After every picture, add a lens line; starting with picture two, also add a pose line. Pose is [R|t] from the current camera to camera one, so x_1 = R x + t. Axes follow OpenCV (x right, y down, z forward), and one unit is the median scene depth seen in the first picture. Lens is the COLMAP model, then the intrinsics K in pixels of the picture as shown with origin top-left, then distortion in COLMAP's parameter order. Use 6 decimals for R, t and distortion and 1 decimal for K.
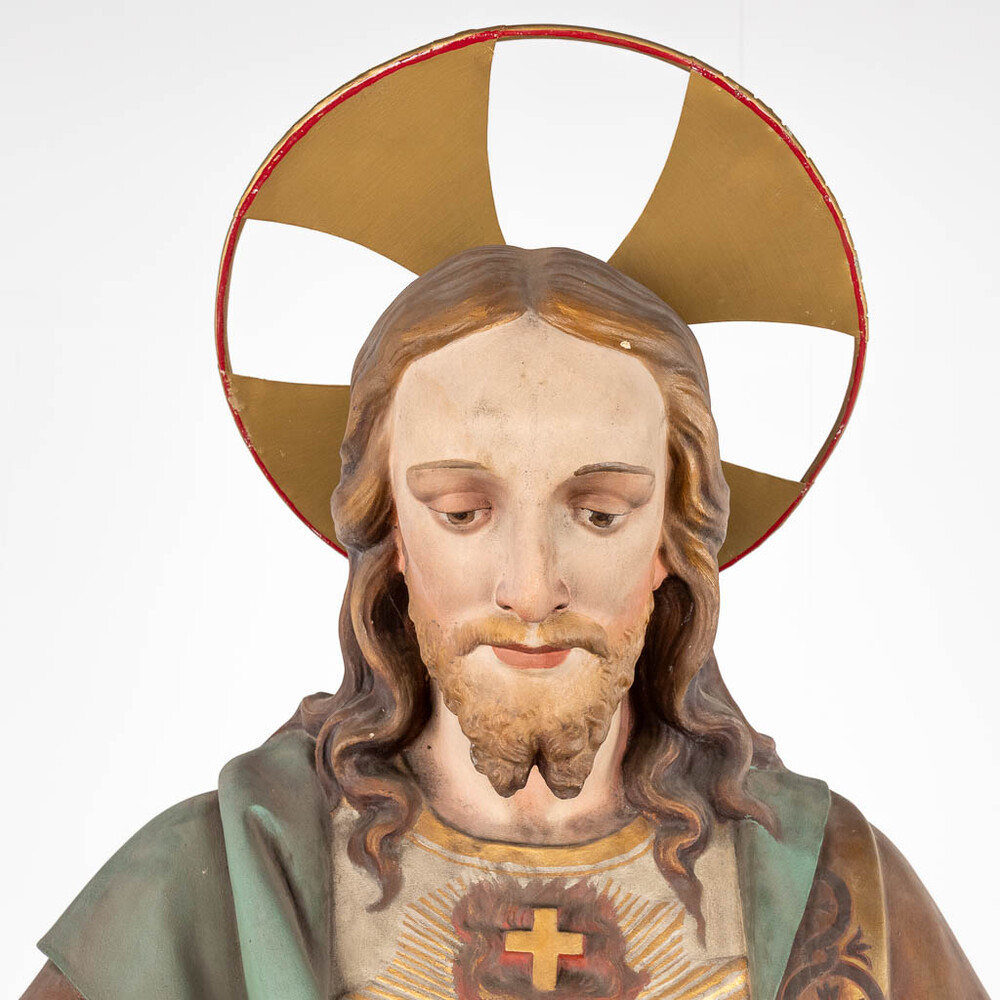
lens RADIAL K [[1483.5, 0, 555.8], [0, 1483.5, 500.1], [0, 0, 1]] dist [0.004480, 0.078440]
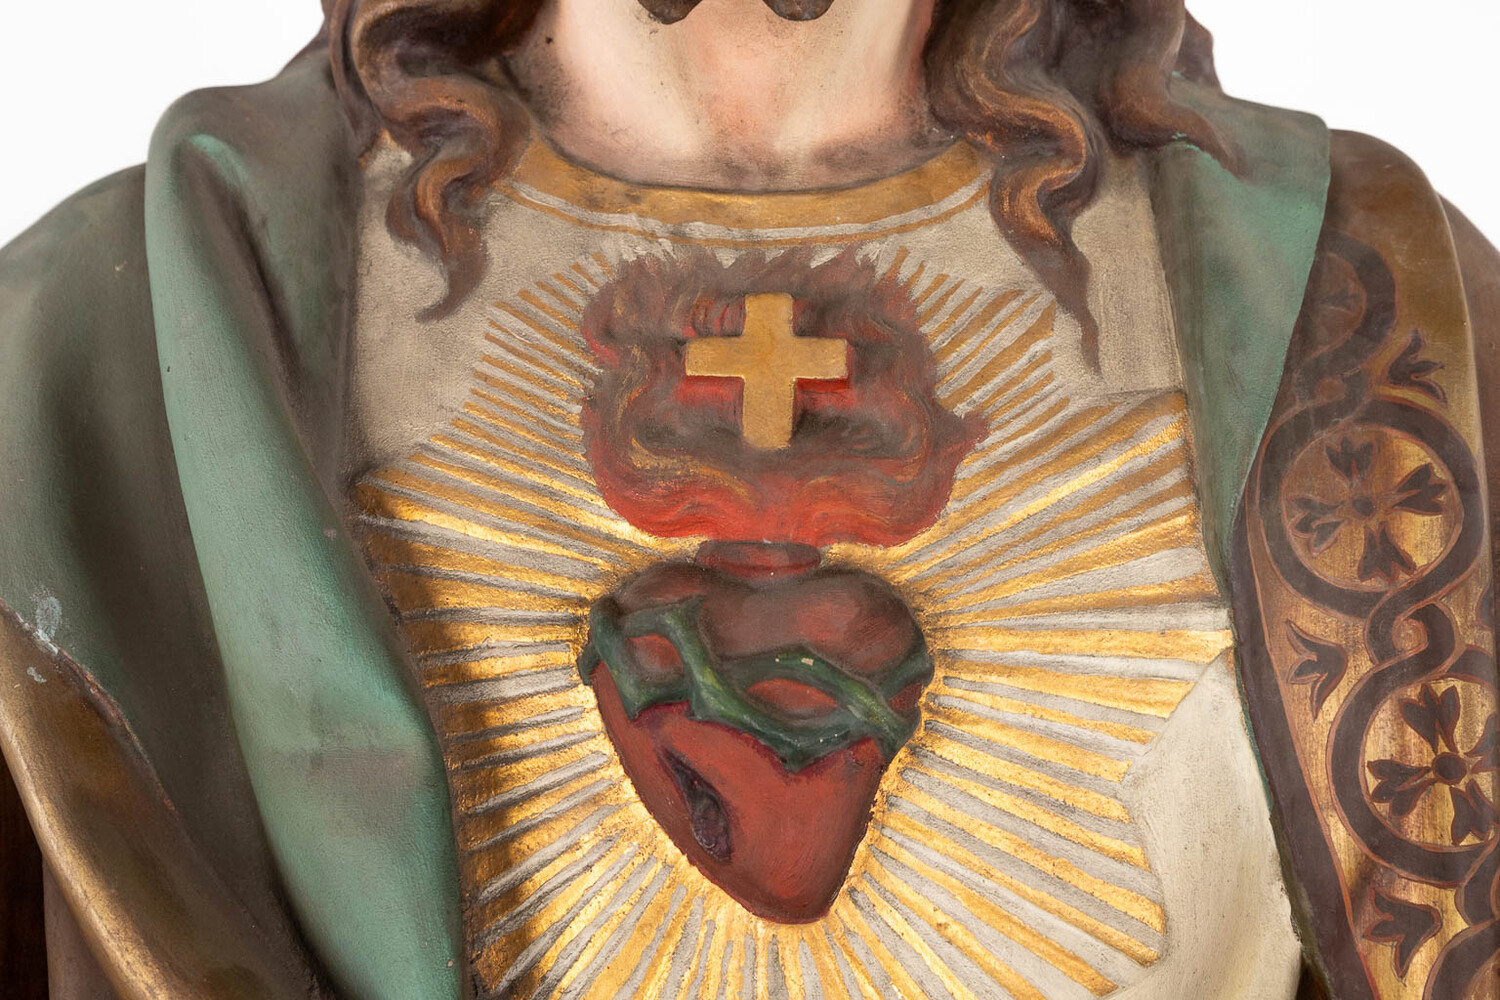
lens RADIAL K [[1438.6, 0, 750.0], [0, 1438.6, 500.0], [0, 0, 1]] dist [0.011427, 0.012966]
pose [[0.997550, -0.020079, -0.067009, 0.016367], [0.035122, 0.972190, 0.231543, 0.224137], [0.060496, -0.233329, 0.970514, 0.513316]]
